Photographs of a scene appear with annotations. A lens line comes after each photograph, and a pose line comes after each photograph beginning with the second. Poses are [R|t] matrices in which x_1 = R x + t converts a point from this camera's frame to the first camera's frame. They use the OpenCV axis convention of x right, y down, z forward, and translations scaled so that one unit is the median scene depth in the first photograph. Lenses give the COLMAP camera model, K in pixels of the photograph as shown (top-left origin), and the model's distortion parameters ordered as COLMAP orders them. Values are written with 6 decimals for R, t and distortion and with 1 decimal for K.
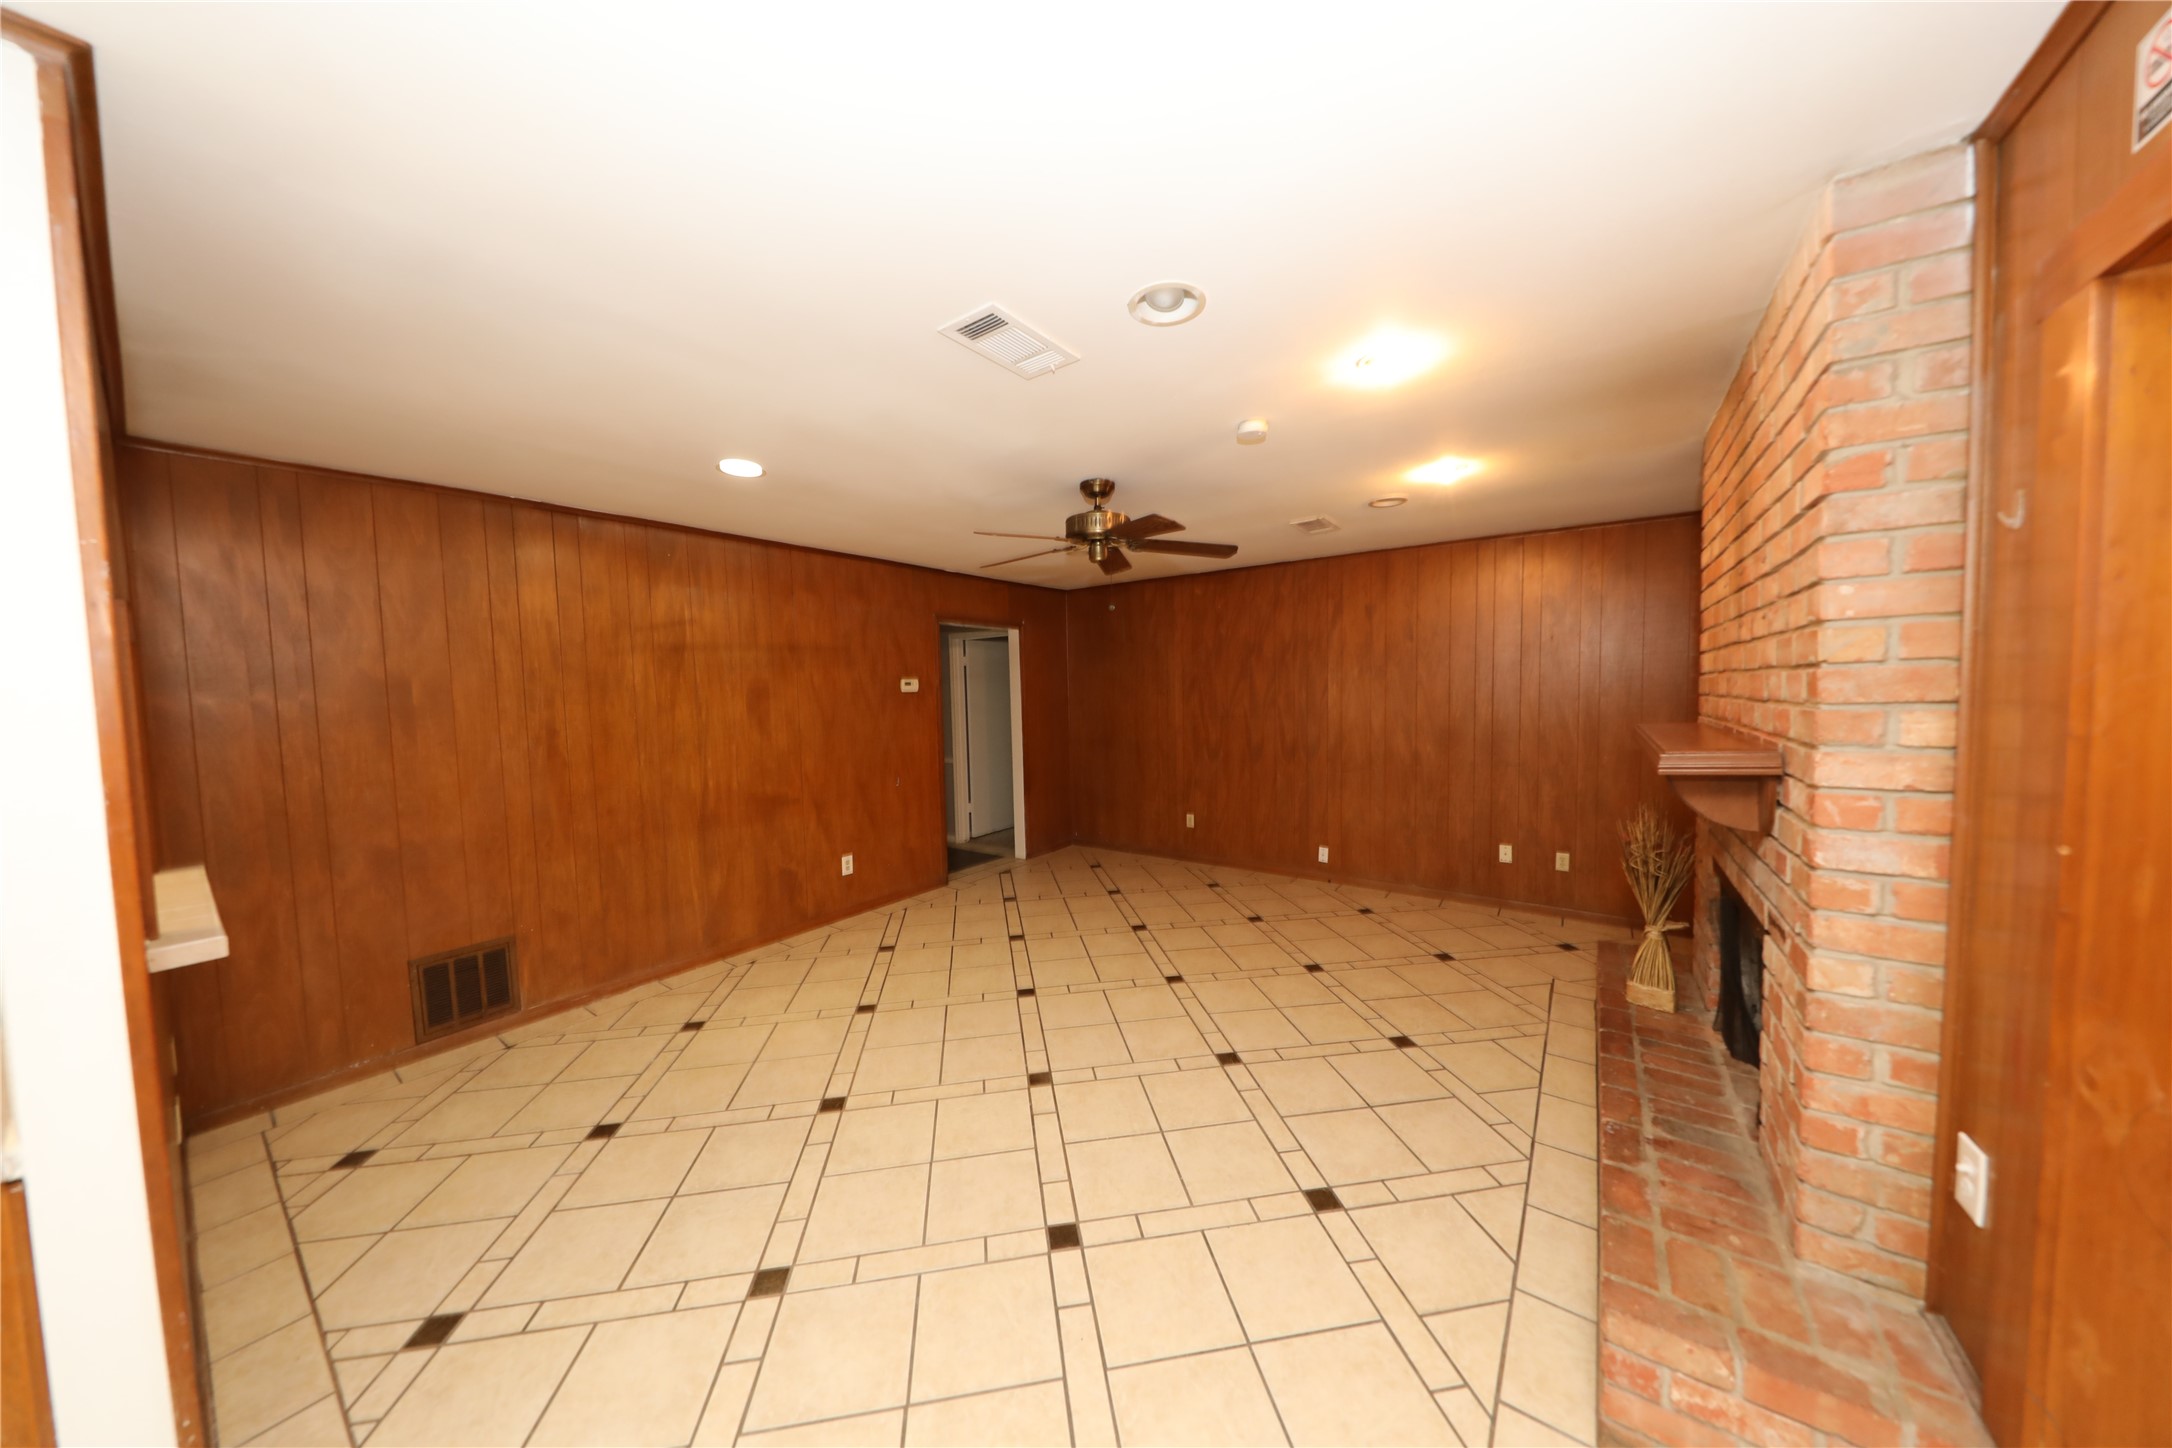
lens RADIAL K [[683.5, 0, 1083.3], [0, 683.5, 726.5], [0, 0, 1]] dist [-0.002473, -0.001500]
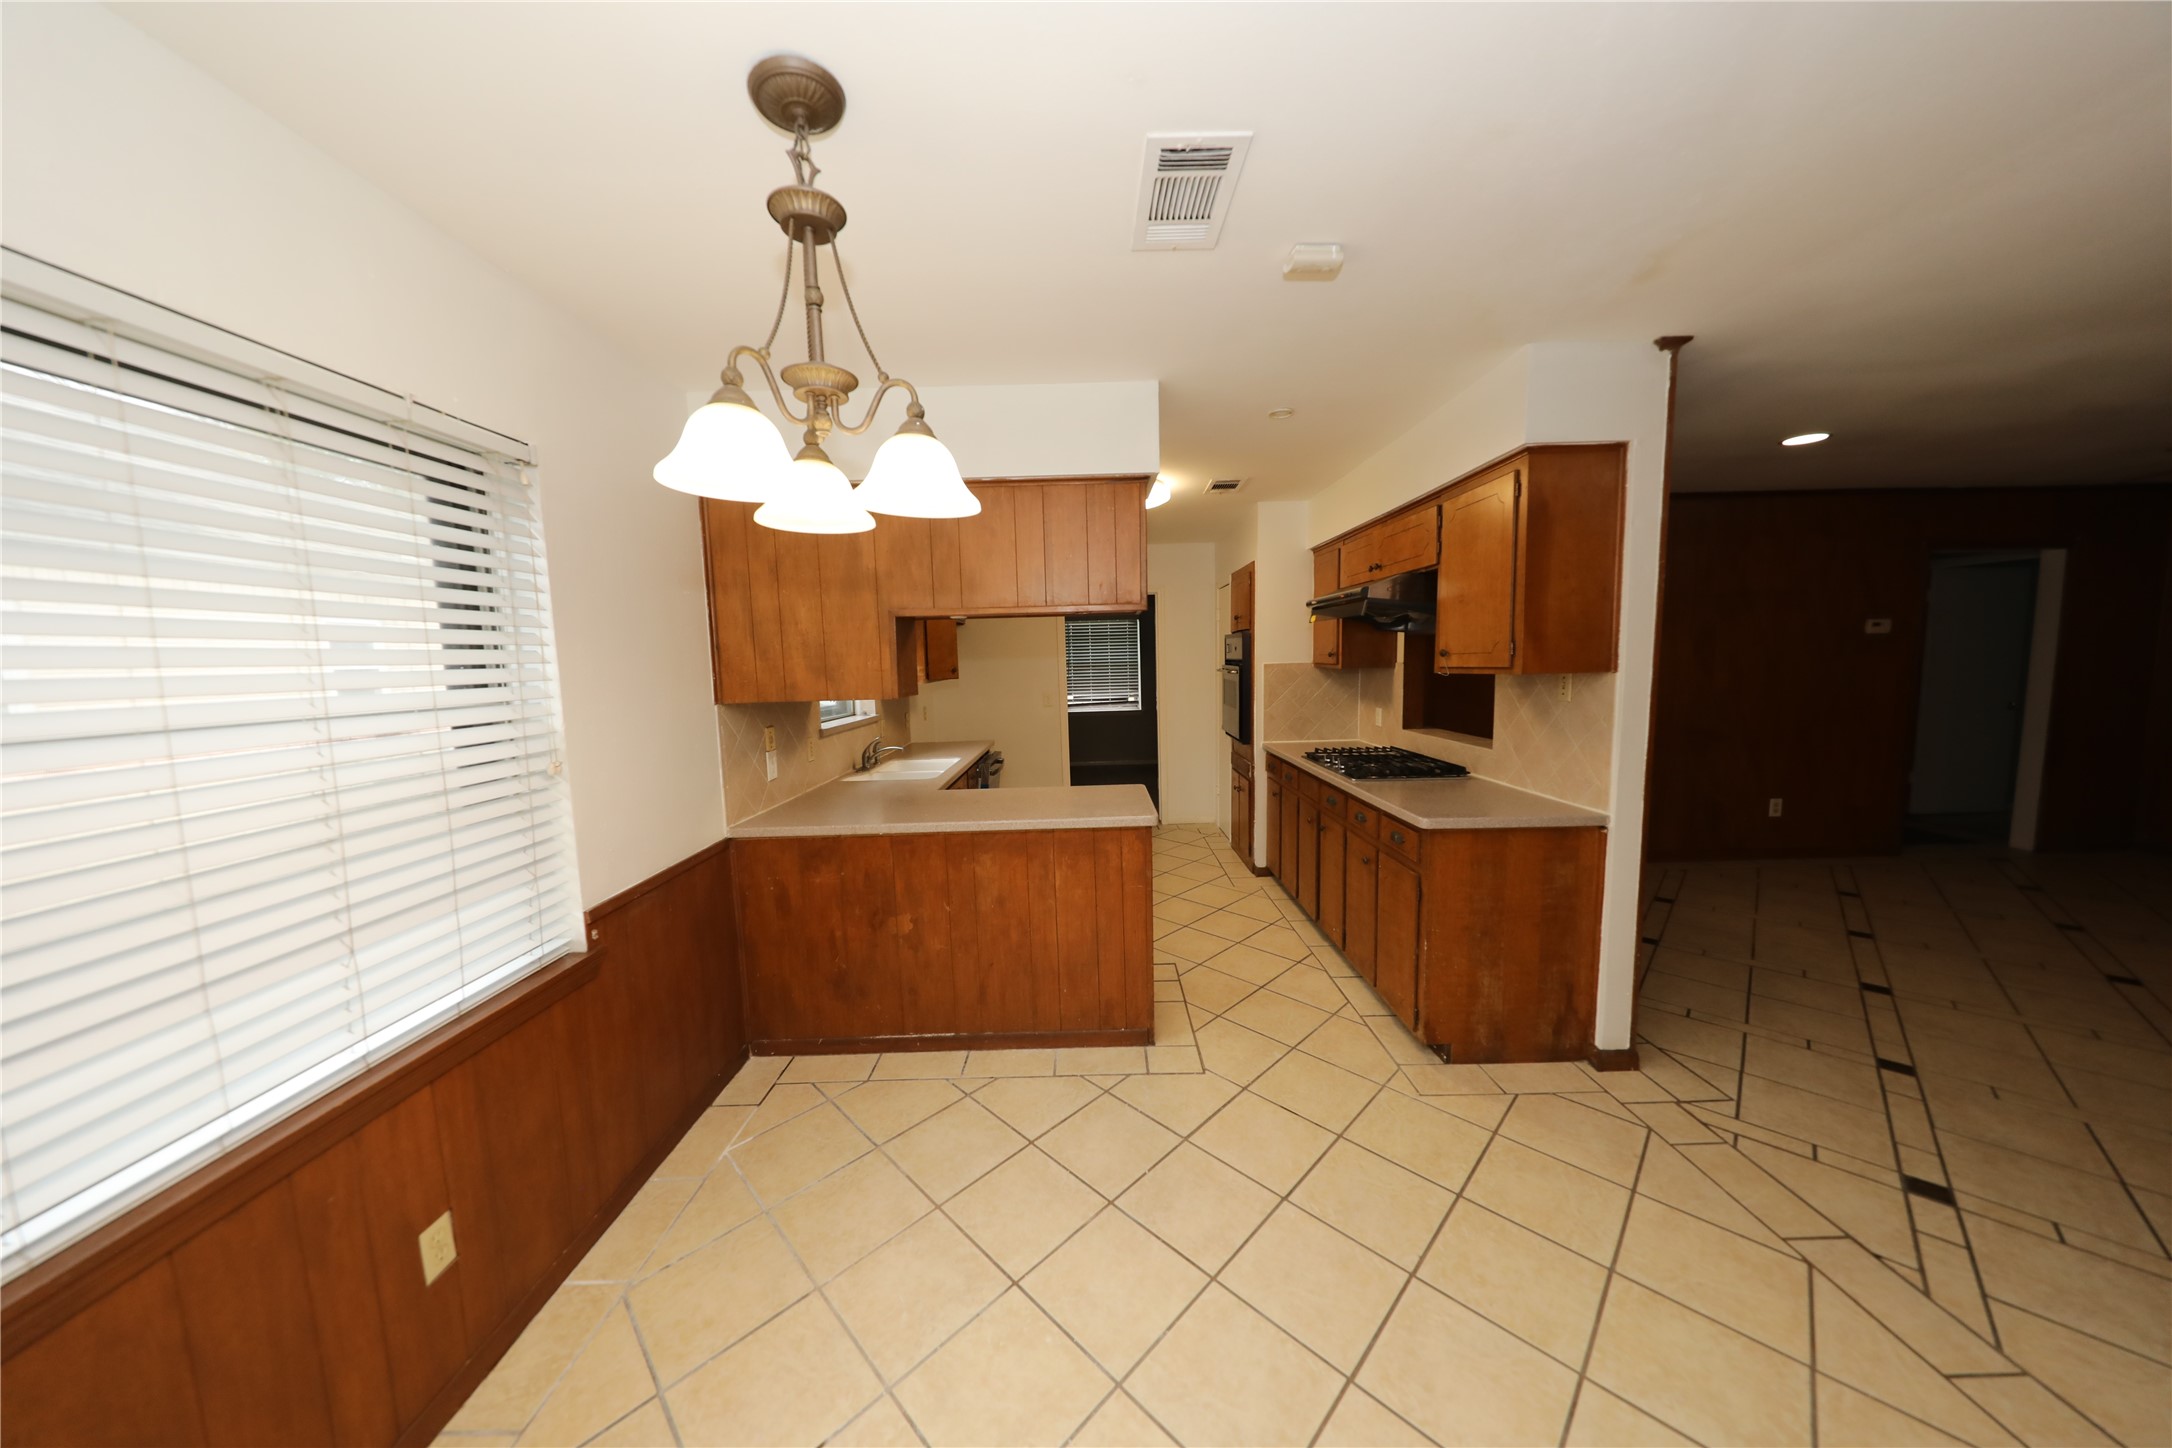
lens RADIAL K [[683.5, 0, 1083.3], [0, 683.5, 726.5], [0, 0, 1]] dist [-0.002473, -0.001500]
pose [[0.585958, 0.089010, -0.805438, -0.136007], [-0.033642, 0.995764, 0.085568, 0.030017], [0.809643, -0.023042, 0.586470, -0.380950]]
